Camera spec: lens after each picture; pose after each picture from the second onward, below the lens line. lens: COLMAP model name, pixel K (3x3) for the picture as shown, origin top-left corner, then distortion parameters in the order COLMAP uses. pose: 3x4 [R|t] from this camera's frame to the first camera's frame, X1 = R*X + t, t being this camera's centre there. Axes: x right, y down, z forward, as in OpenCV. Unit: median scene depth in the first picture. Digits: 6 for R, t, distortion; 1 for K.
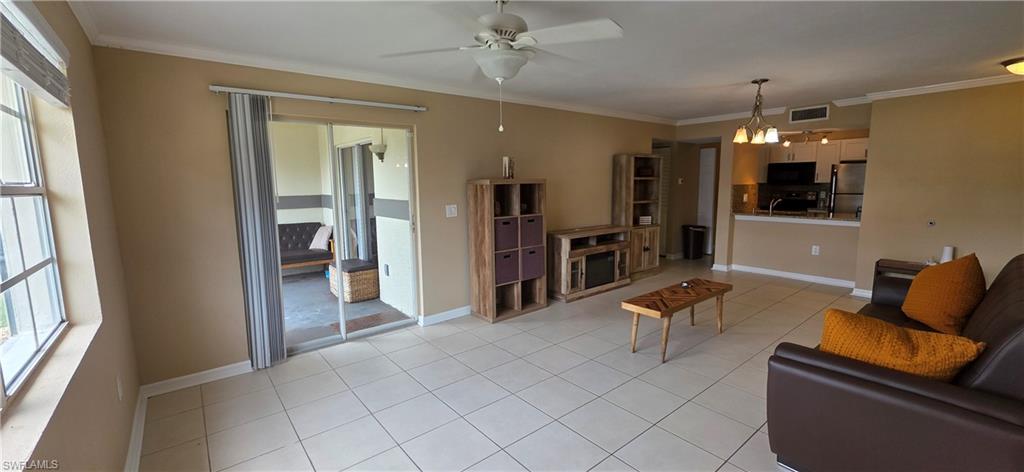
lens RADIAL K [[410.1, 0, 514.8], [0, 410.1, 232.3], [0, 0, 1]] dist [0.002697, 0.000614]
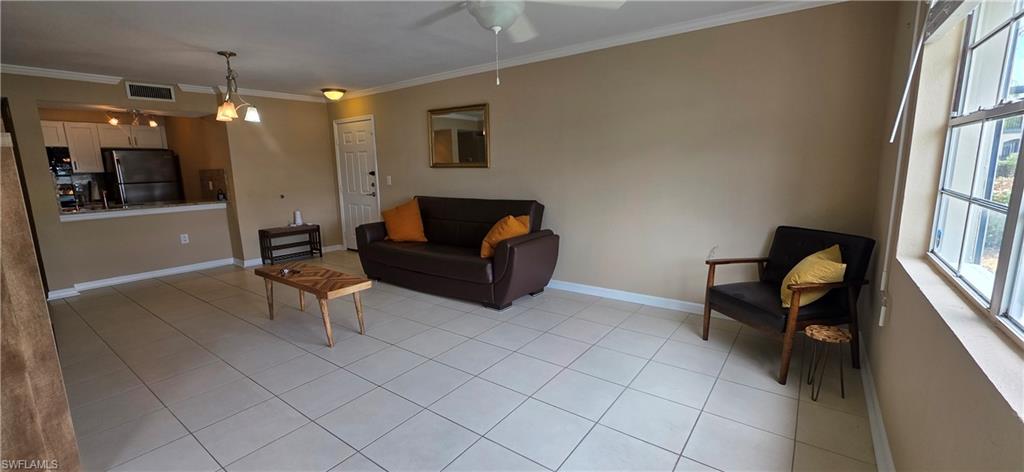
lens RADIAL K [[410.1, 0, 514.8], [0, 410.1, 232.3], [0, 0, 1]] dist [0.002697, 0.000614]
pose [[-0.247497, -0.137829, 0.959035, -0.377757], [0.146113, 0.973200, 0.177572, -0.028660], [-0.957808, 0.184076, -0.220725, 0.465060]]
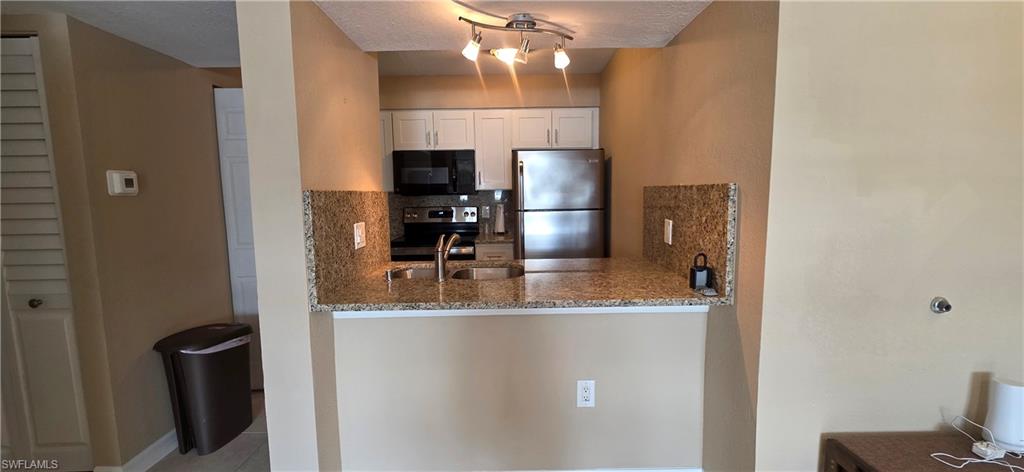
lens RADIAL K [[410.1, 0, 514.8], [0, 410.1, 232.3], [0, 0, 1]] dist [0.002697, 0.000614]
pose [[0.625160, -0.075584, 0.776828, 0.457488], [0.103985, 0.994493, 0.013080, -0.089795], [-0.773538, 0.072601, 0.629577, 0.827099]]
